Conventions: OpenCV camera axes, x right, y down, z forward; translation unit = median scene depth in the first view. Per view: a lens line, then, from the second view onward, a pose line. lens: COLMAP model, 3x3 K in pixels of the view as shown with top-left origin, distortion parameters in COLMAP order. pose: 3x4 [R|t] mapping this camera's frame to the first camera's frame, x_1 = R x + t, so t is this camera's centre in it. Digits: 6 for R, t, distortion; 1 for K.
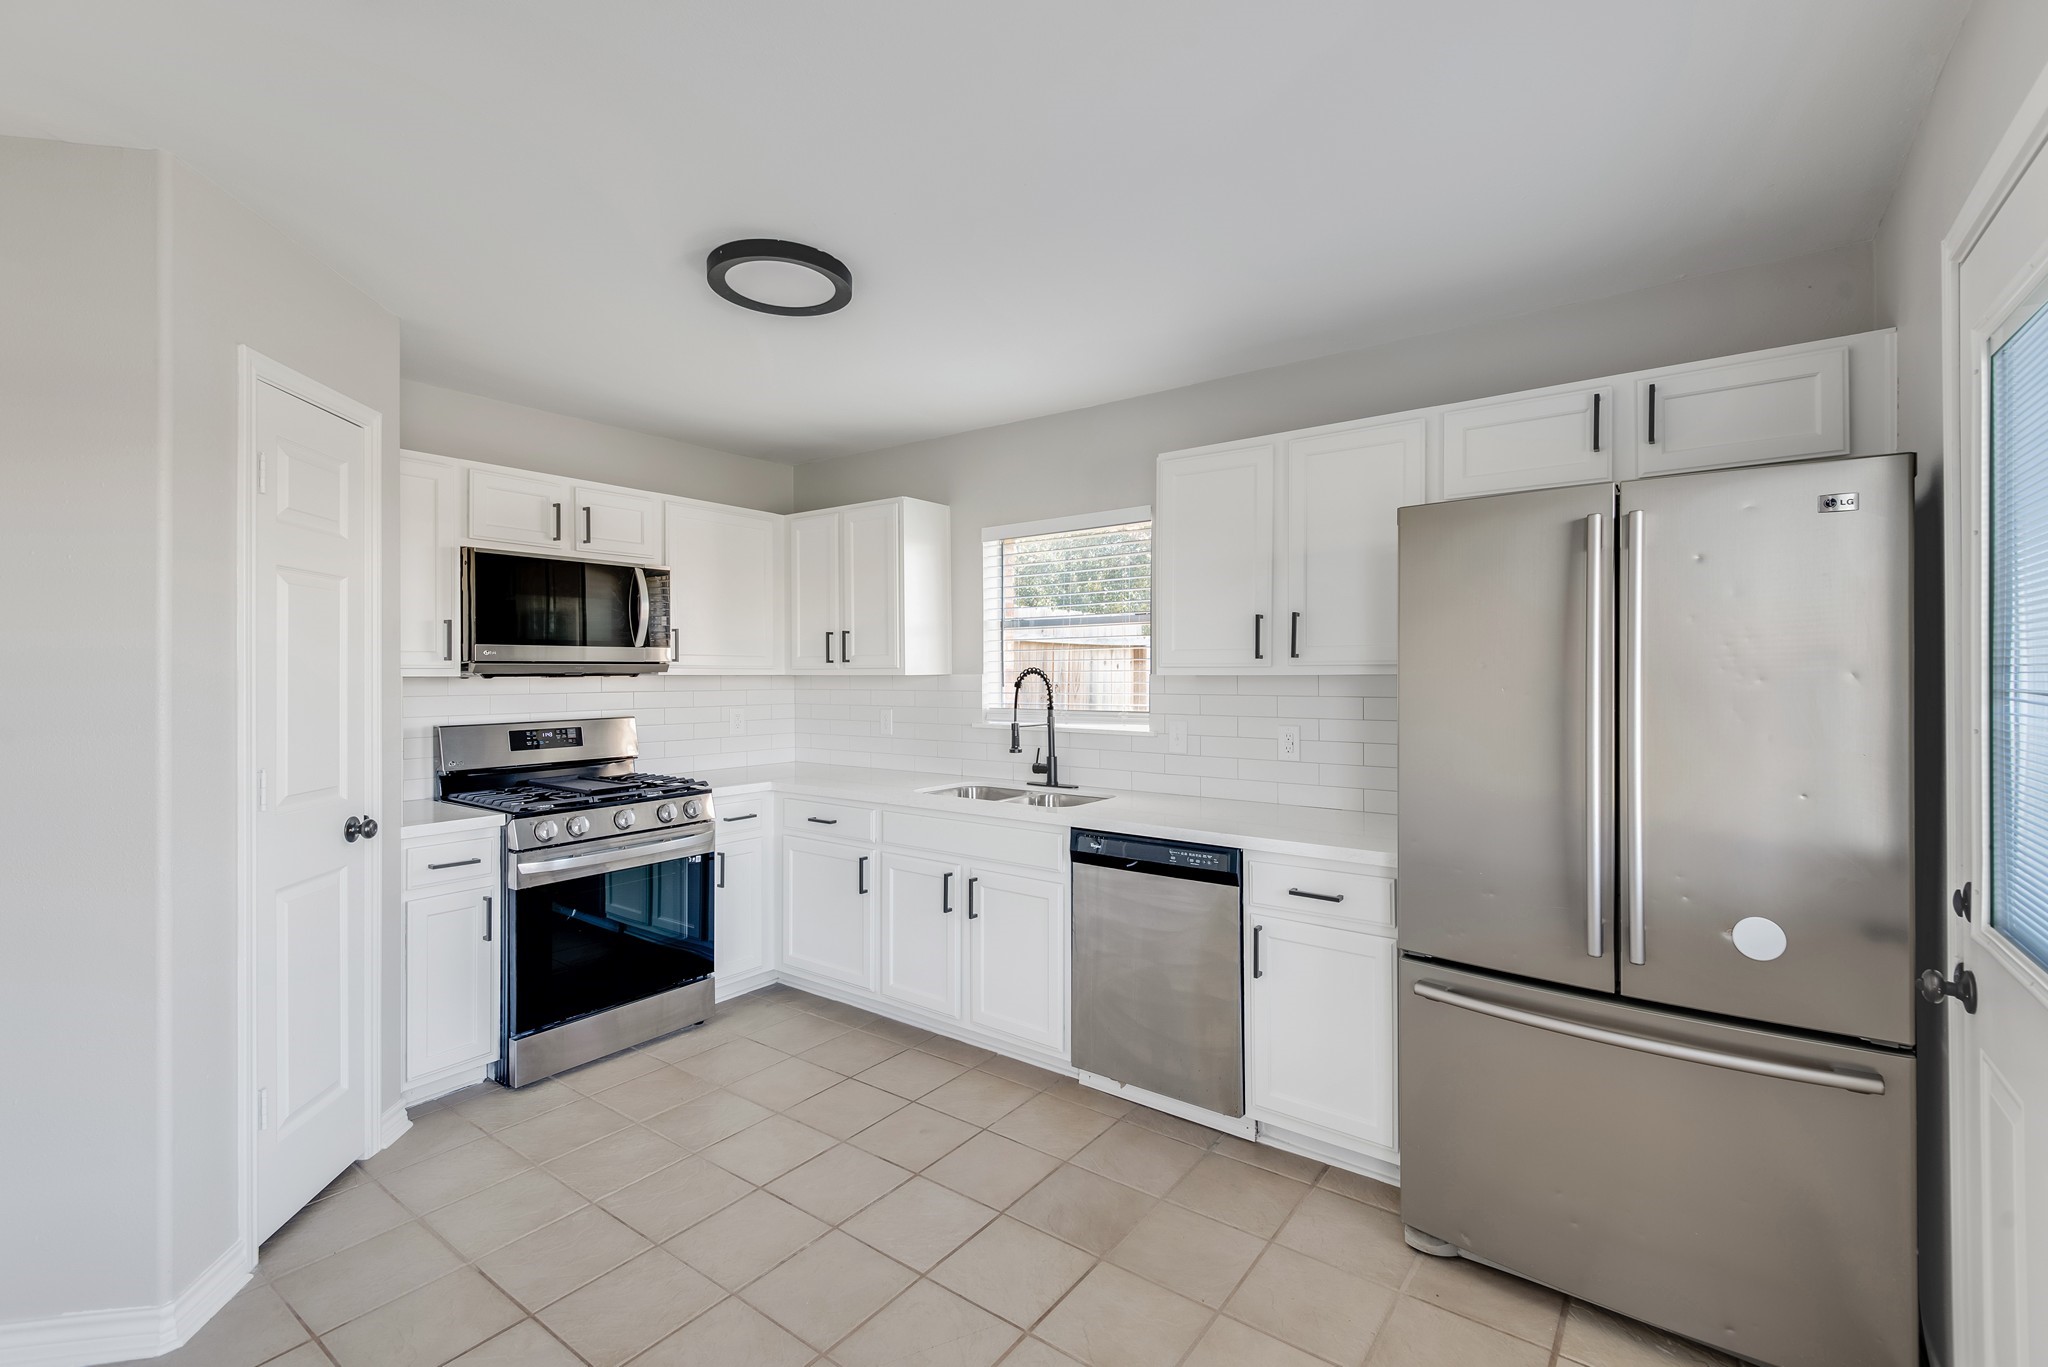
lens RADIAL K [[906.3, 0, 1021.1], [0, 906.3, 674.3], [0, 0, 1]] dist [0.009573, -0.000920]
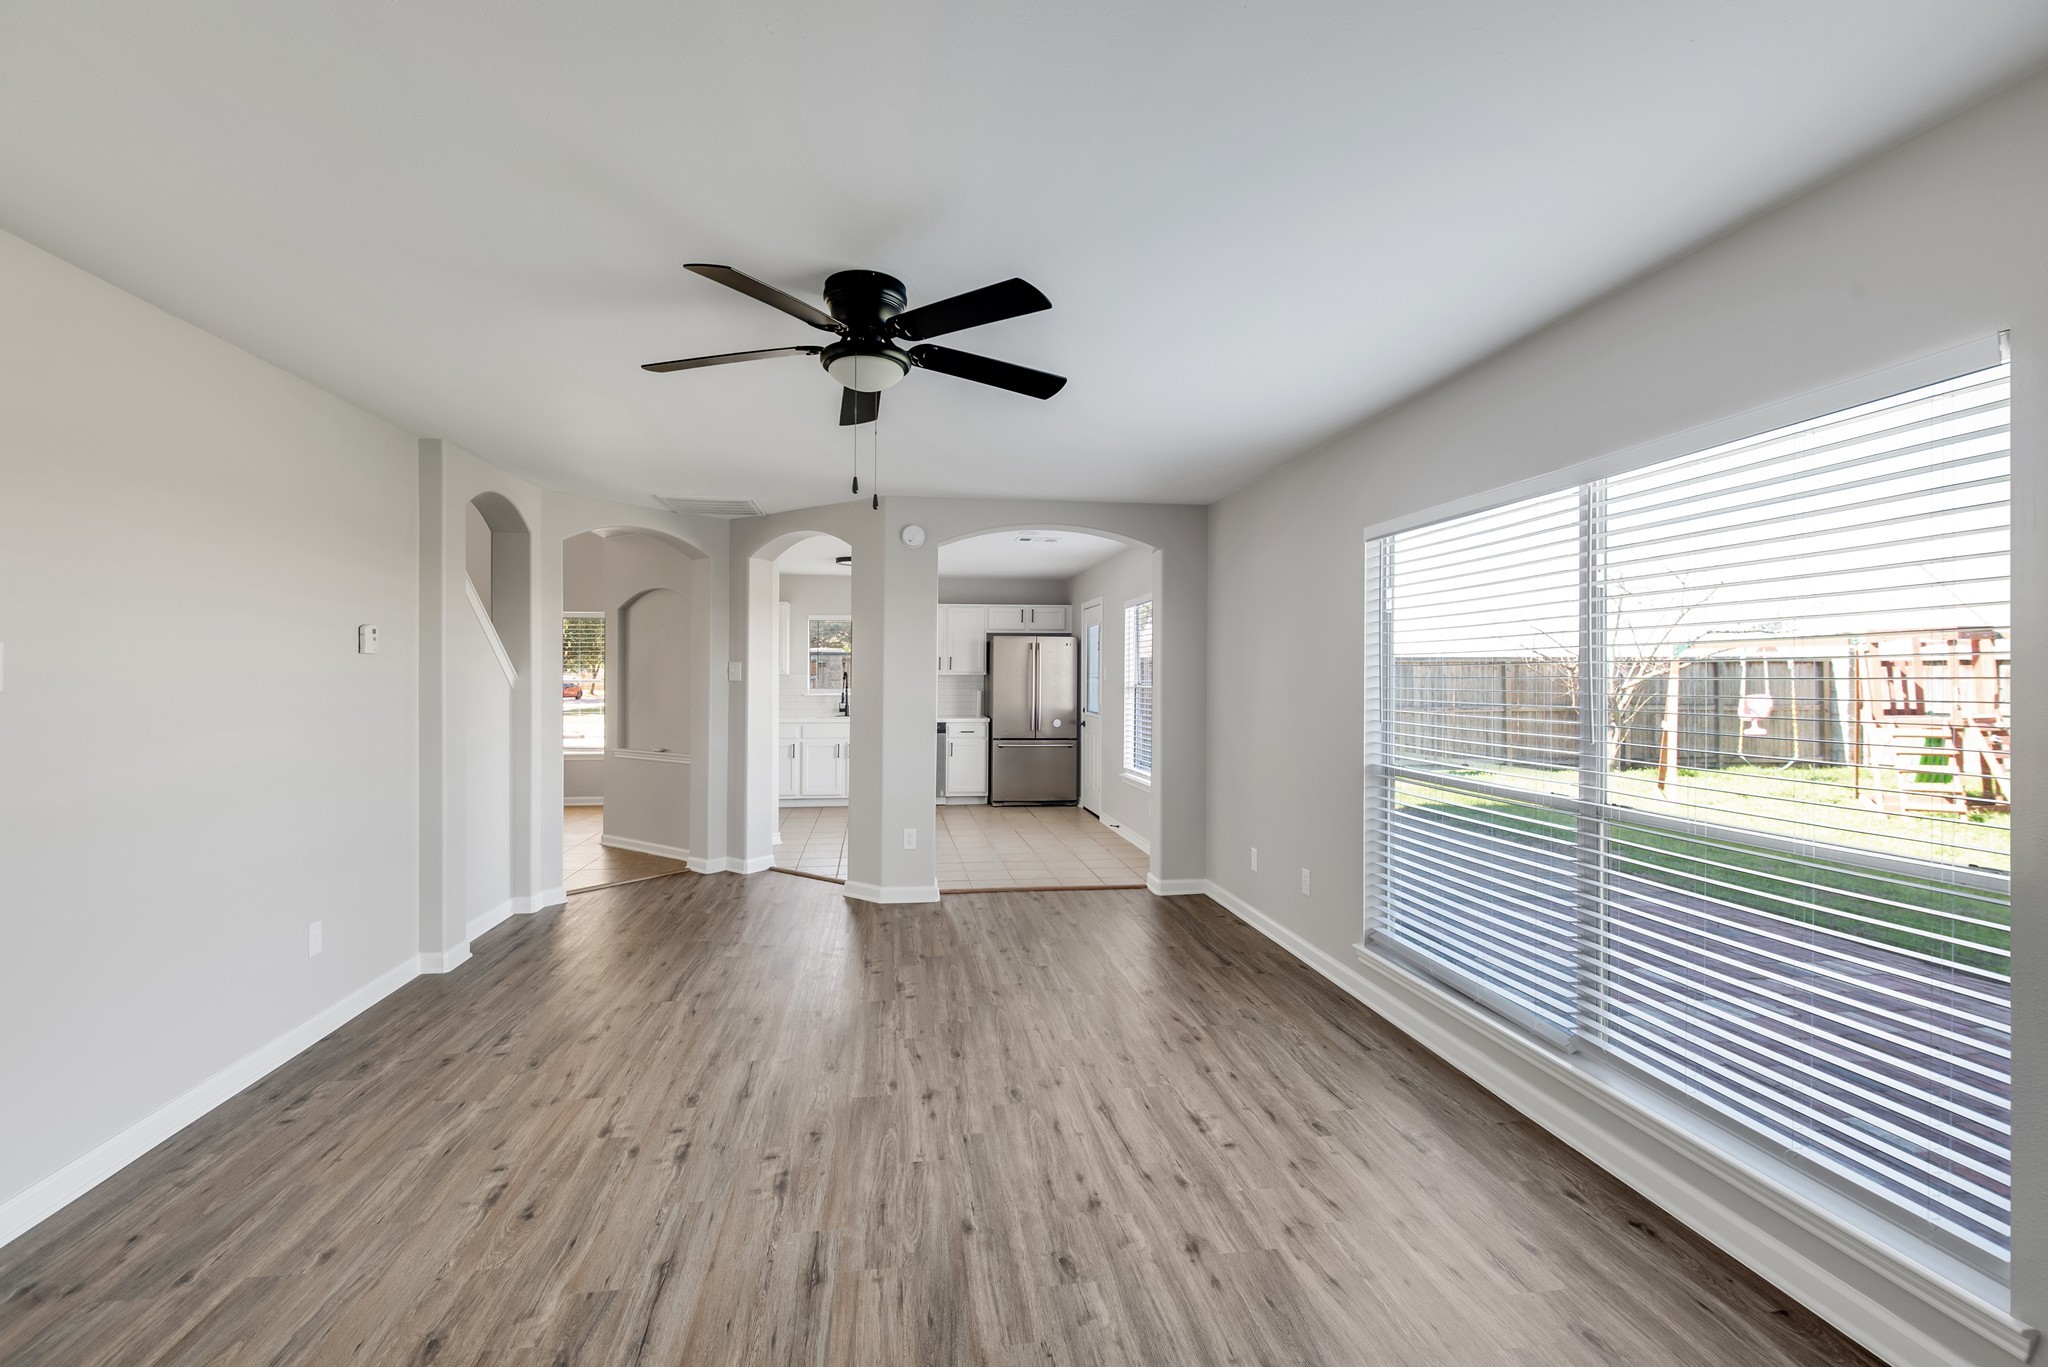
lens RADIAL K [[1021.7, 0, 1019.5], [0, 1021.7, 683.6], [0, 0, 1]] dist [-0.027652, -0.001816]
pose [[0.715587, -0.004605, 0.698509, -1.975236], [-0.003237, 0.999946, 0.009908, -0.005069], [-0.698517, -0.009352, 0.715533, -1.754852]]
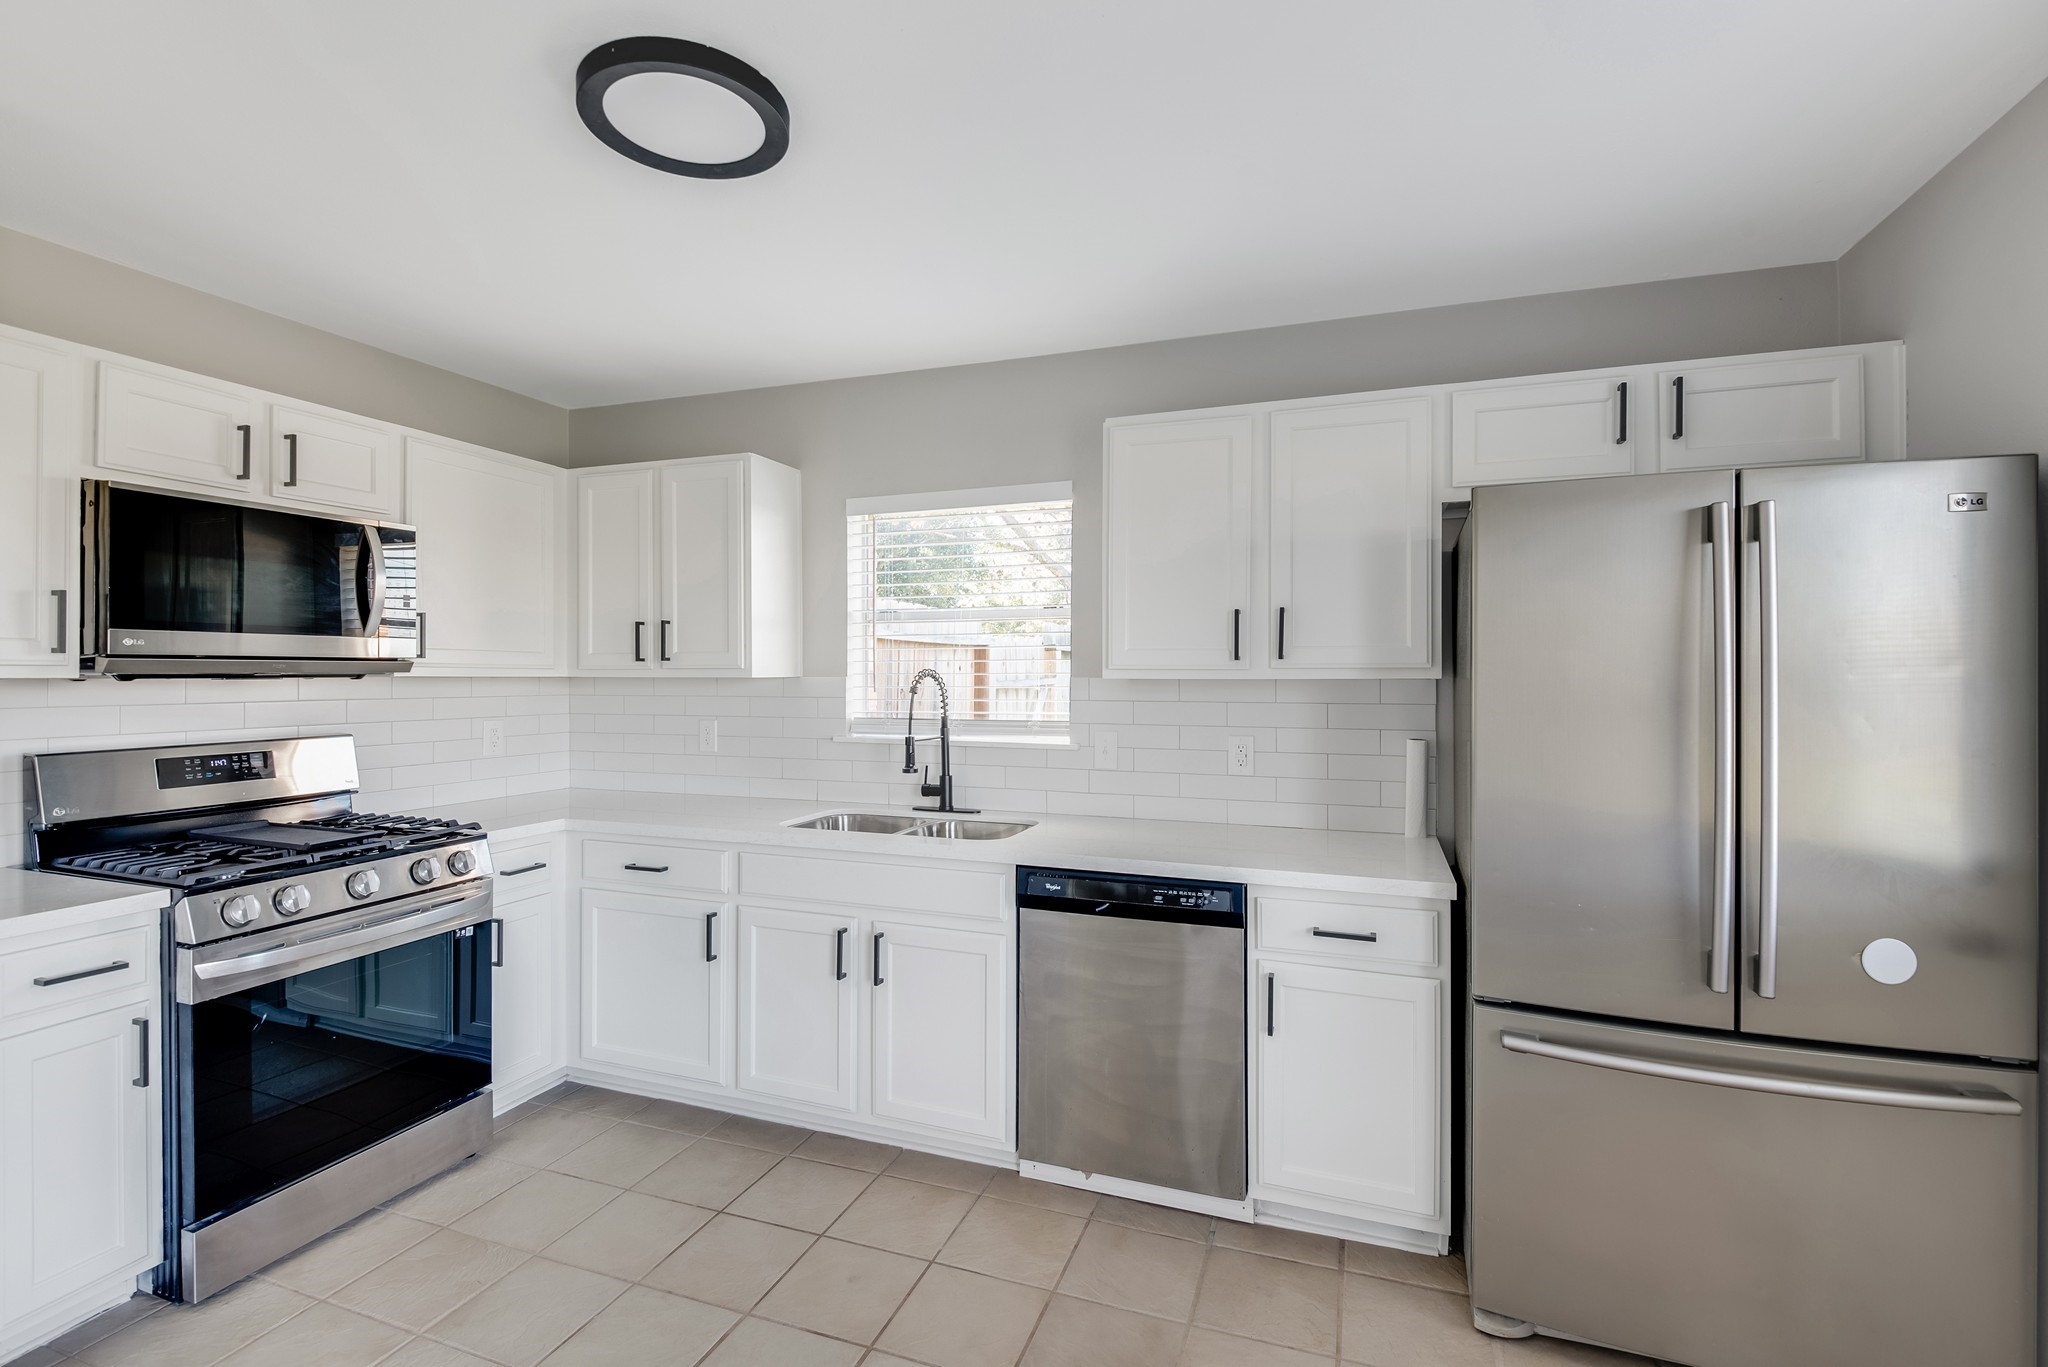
lens RADIAL K [[939.0, 0, 1009.8], [0, 939.0, 673.8], [0, 0, 1]] dist [-0.002501, -0.003805]
pose [[0.957639, 0.003451, 0.287950, -0.183389], [-0.002822, 0.999993, -0.002598, -0.001256], [-0.287957, 0.001675, 0.957642, 0.182364]]
